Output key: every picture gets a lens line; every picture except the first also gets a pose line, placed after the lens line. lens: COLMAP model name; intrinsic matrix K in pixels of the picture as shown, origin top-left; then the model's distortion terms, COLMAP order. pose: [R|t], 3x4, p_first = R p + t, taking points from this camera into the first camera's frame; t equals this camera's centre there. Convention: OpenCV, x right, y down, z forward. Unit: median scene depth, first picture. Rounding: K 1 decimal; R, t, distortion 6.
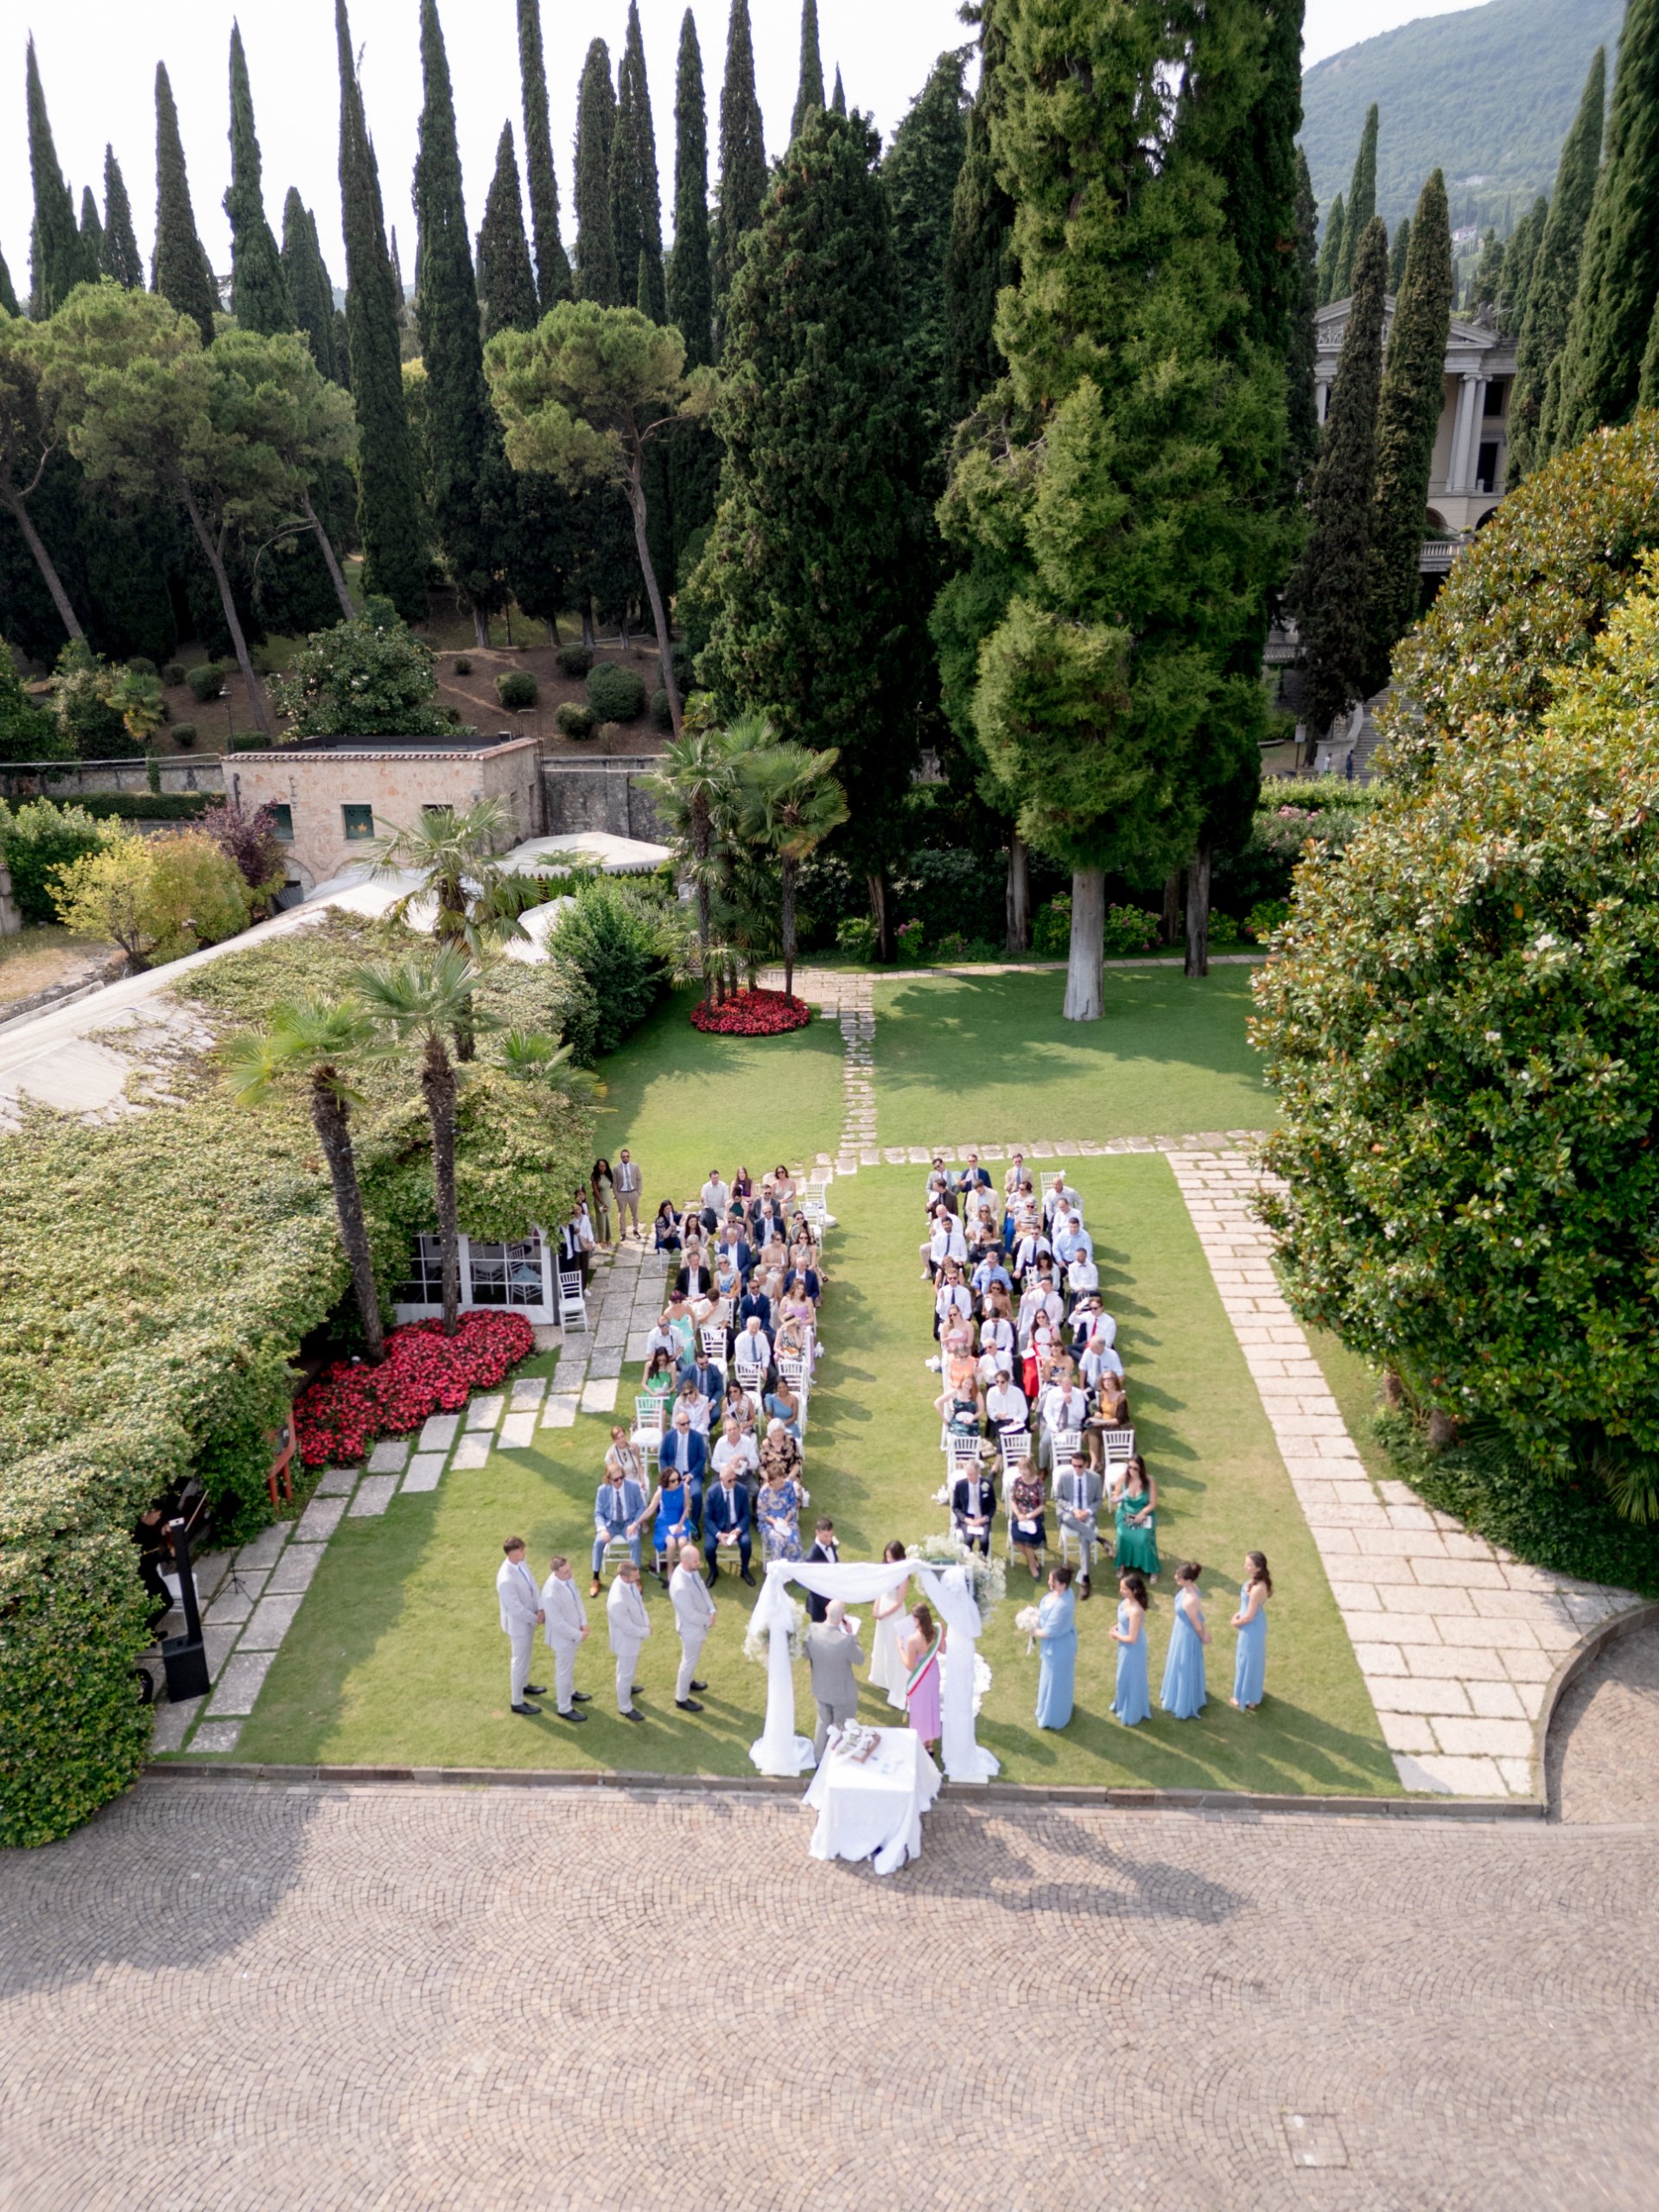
lens RADIAL K [[1531.6, 0, 779.6], [0, 1531.6, 1105.0], [0, 0, 1]] dist [0.078712, -0.000092]
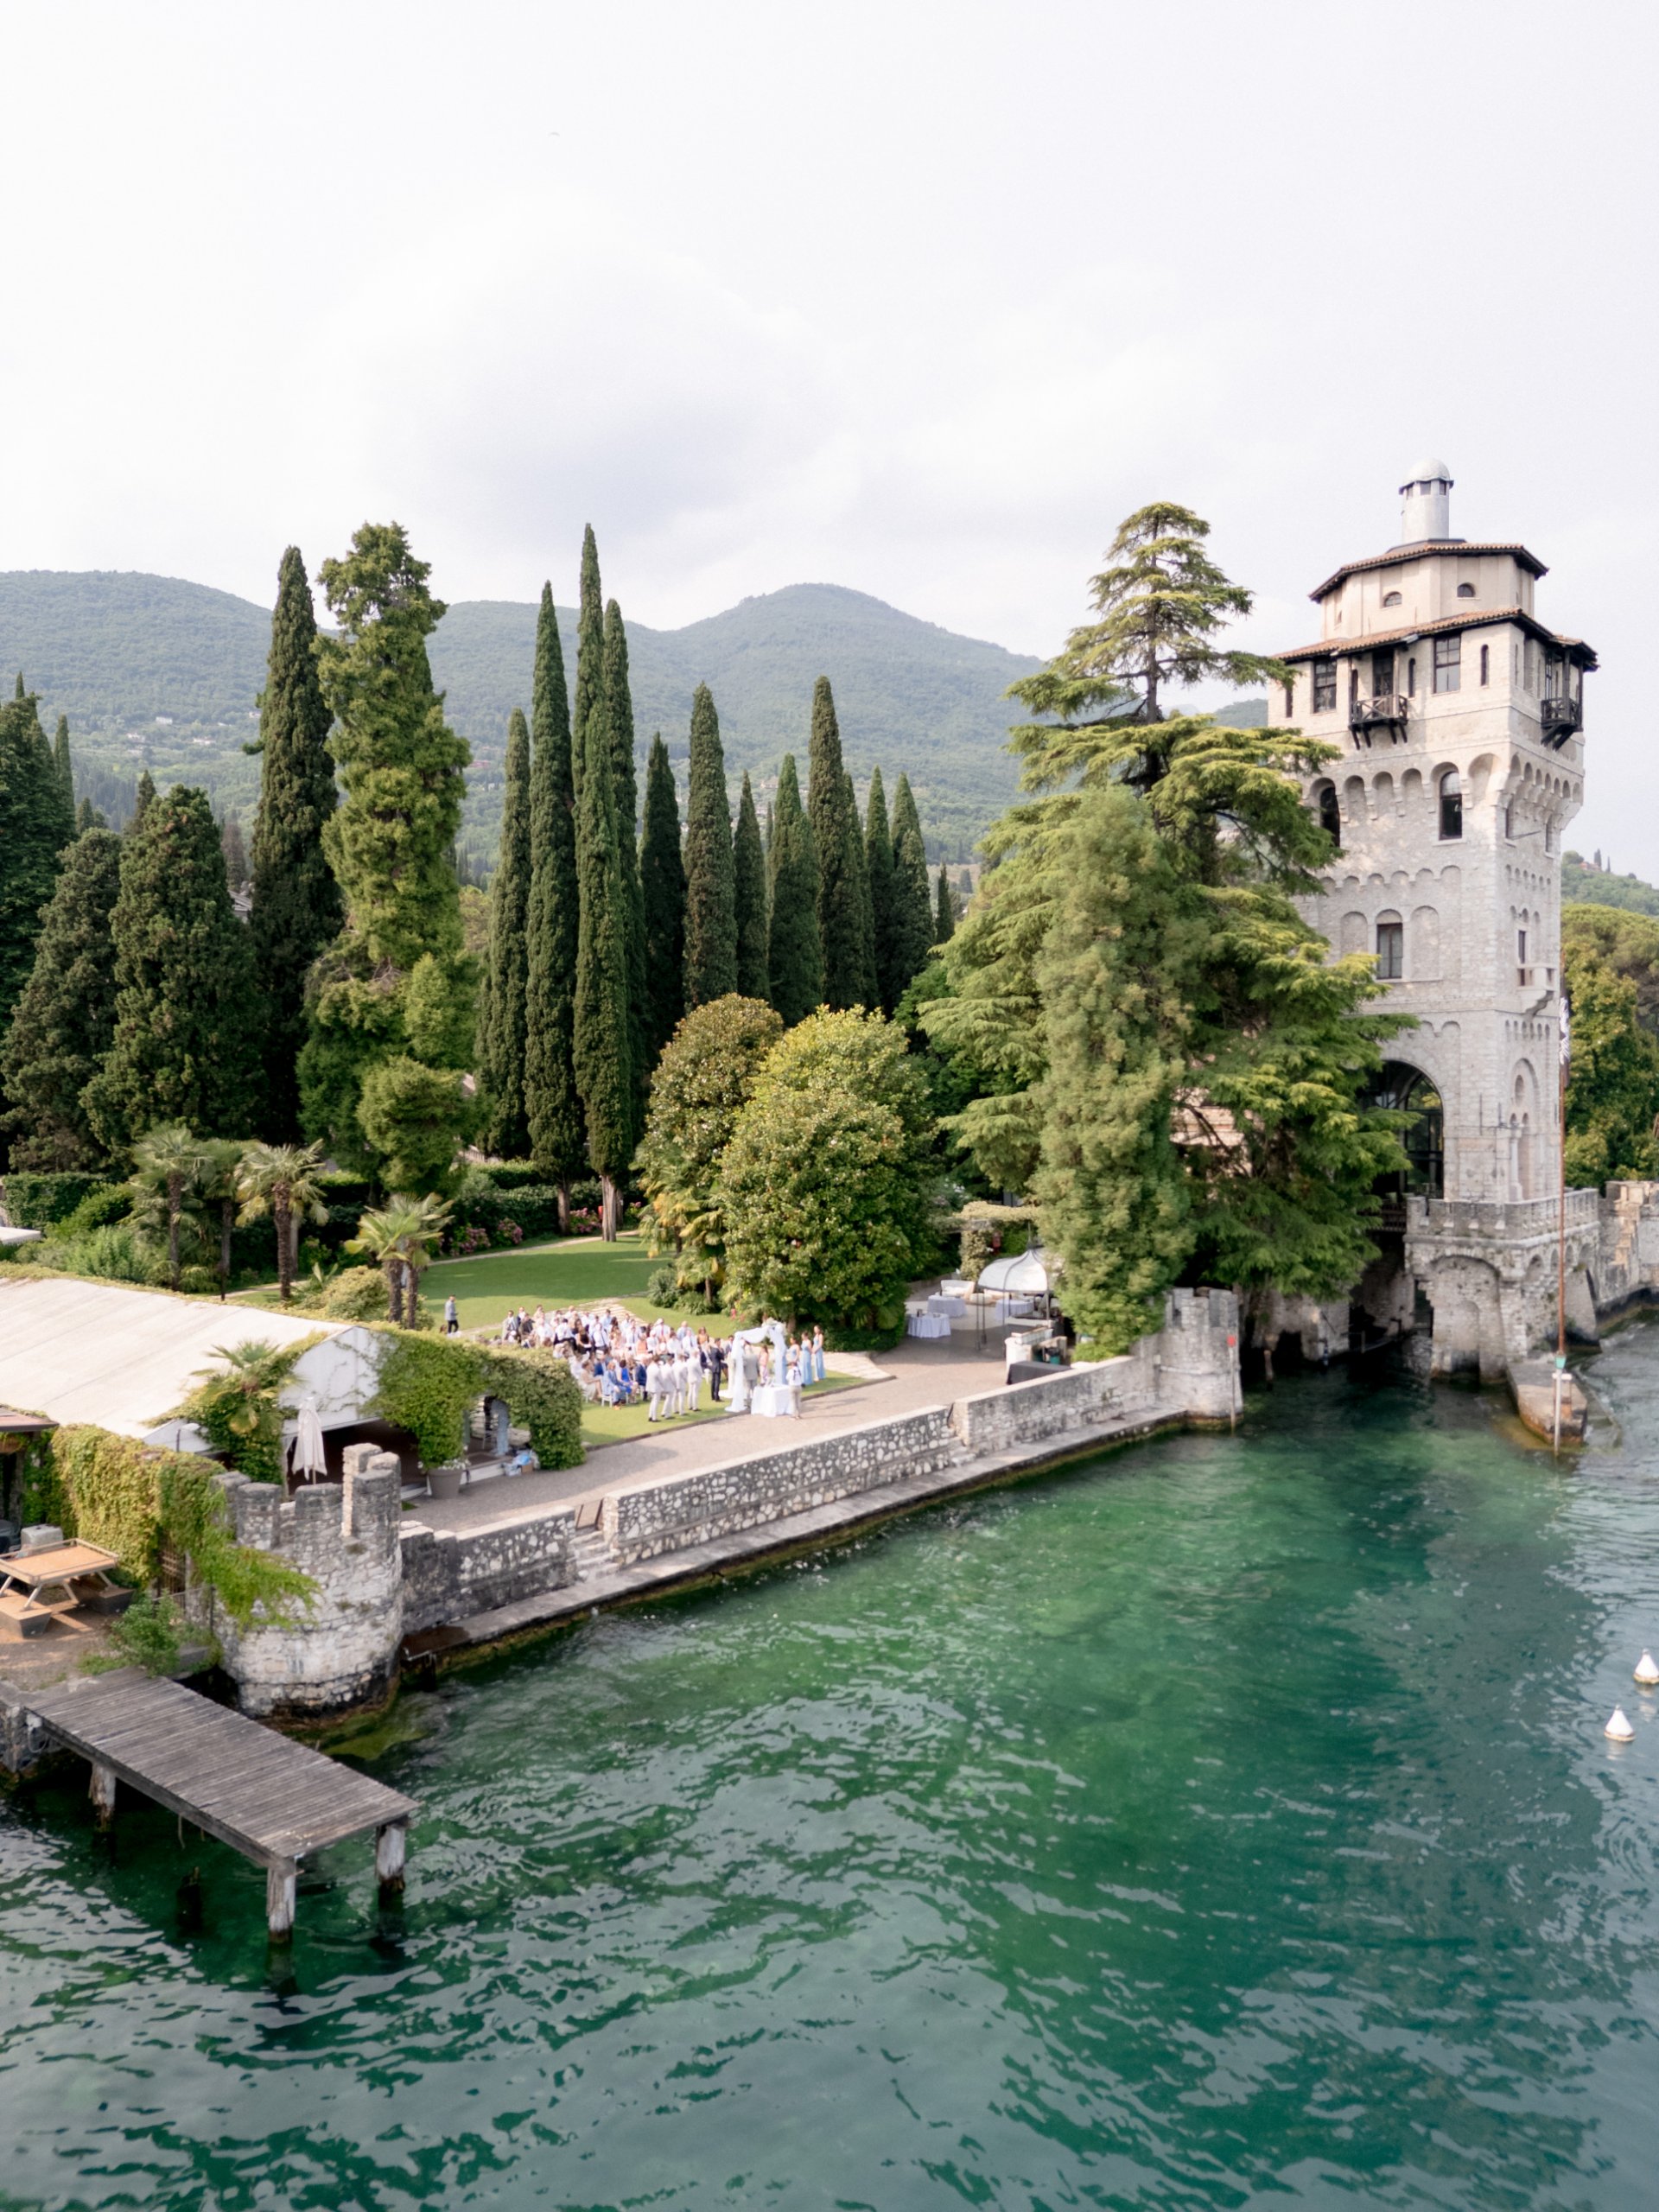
lens RADIAL K [[1513.5, 0, 829.5], [0, 1513.5, 1106.0], [0, 0, 1]] dist [0.127934, -0.162727]
pose [[0.605188, 0.007791, 0.796045, -0.900605], [0.234364, 0.953894, -0.187509, 0.182828], [-0.760803, 0.300042, 0.575459, -0.404867]]
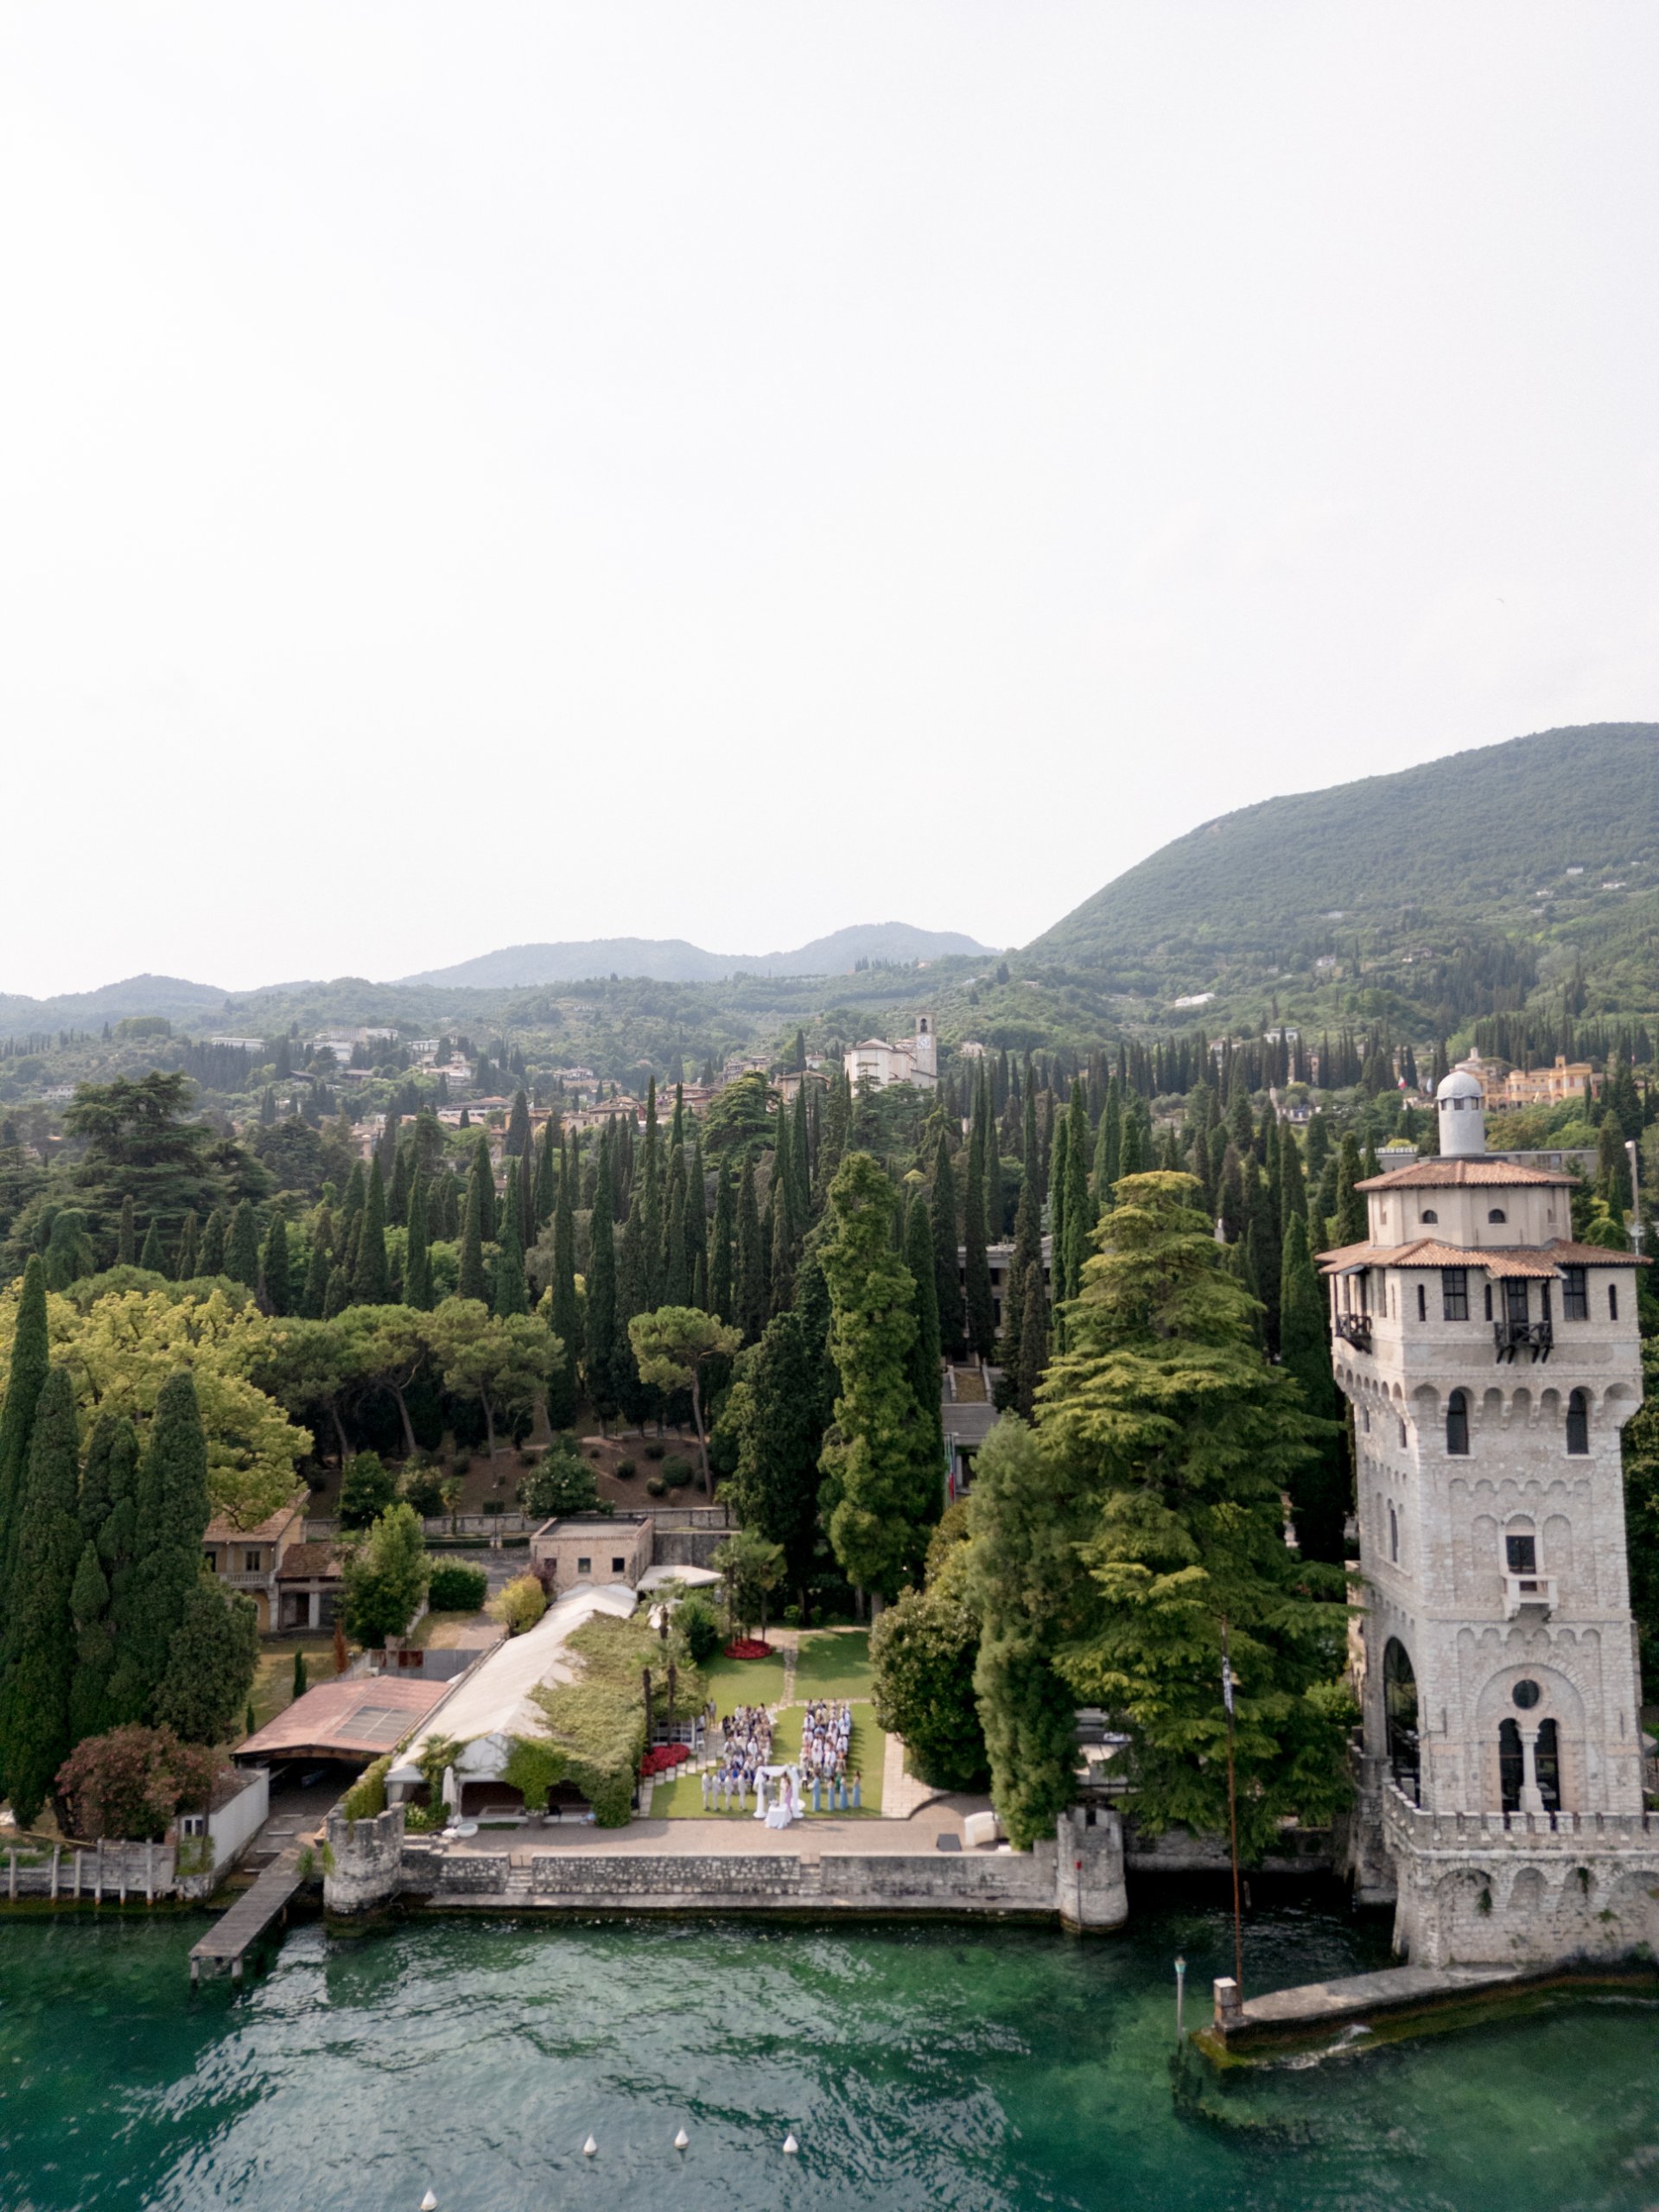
lens RADIAL K [[1513.5, 0, 829.5], [0, 1513.5, 1106.0], [0, 0, 1]] dist [0.127934, -0.162727]
pose [[0.998883, 0.014378, 0.045009, -0.012932], [0.003993, 0.923487, -0.383609, 0.087976], [-0.047081, 0.383361, 0.922398, -1.783480]]
